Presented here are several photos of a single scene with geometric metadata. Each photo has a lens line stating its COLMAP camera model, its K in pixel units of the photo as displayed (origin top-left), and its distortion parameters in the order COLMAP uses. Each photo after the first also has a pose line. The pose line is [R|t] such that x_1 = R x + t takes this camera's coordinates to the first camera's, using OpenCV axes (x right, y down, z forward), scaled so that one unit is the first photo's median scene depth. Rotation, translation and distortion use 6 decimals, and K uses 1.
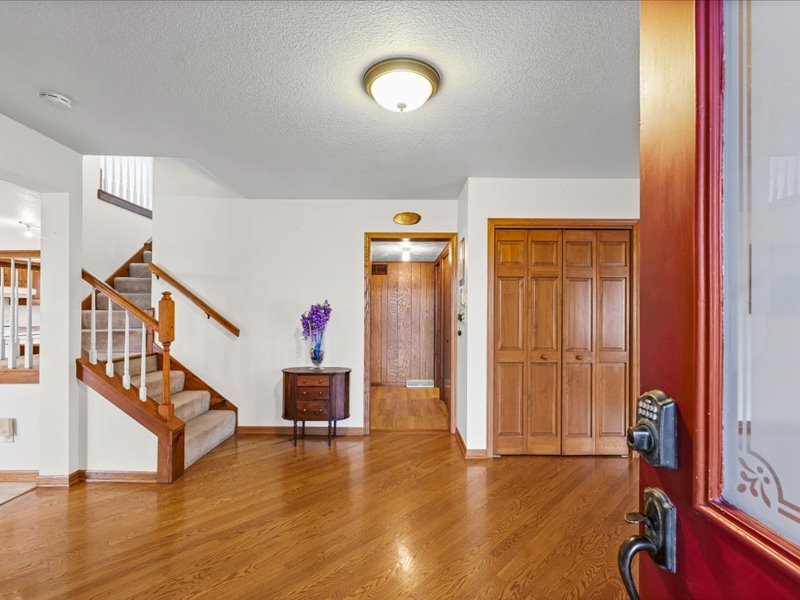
lens RADIAL K [[342.7, 0, 400.0], [0, 342.7, 300.0], [0, 0, 1]] dist [0.000412, 0.000025]
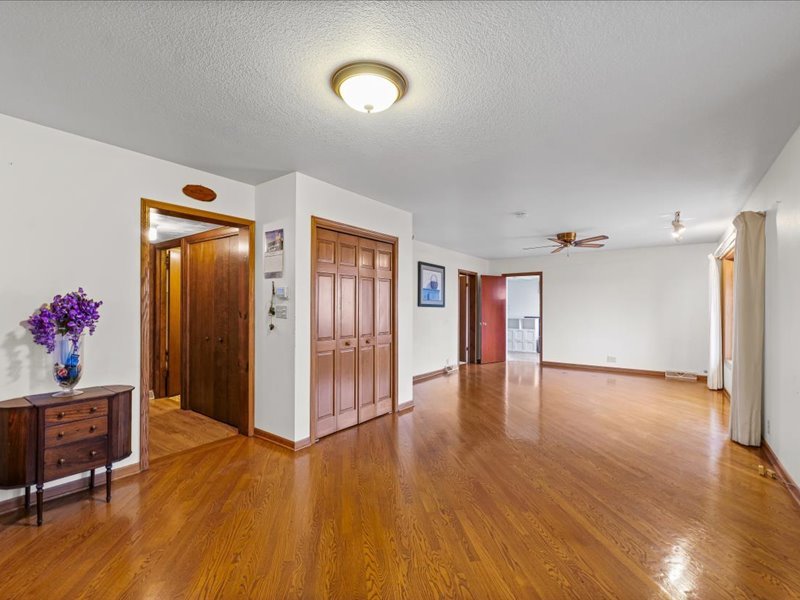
lens RADIAL K [[373.4, 0, 400.0], [0, 373.4, 300.0], [0, 0, 1]] dist [0.000380, -0.000035]
pose [[0.610290, 0.012031, 0.792087, -0.423903], [-0.010966, 0.999917, -0.006739, 0.022046], [-0.792102, -0.004574, 0.610371, 0.075280]]
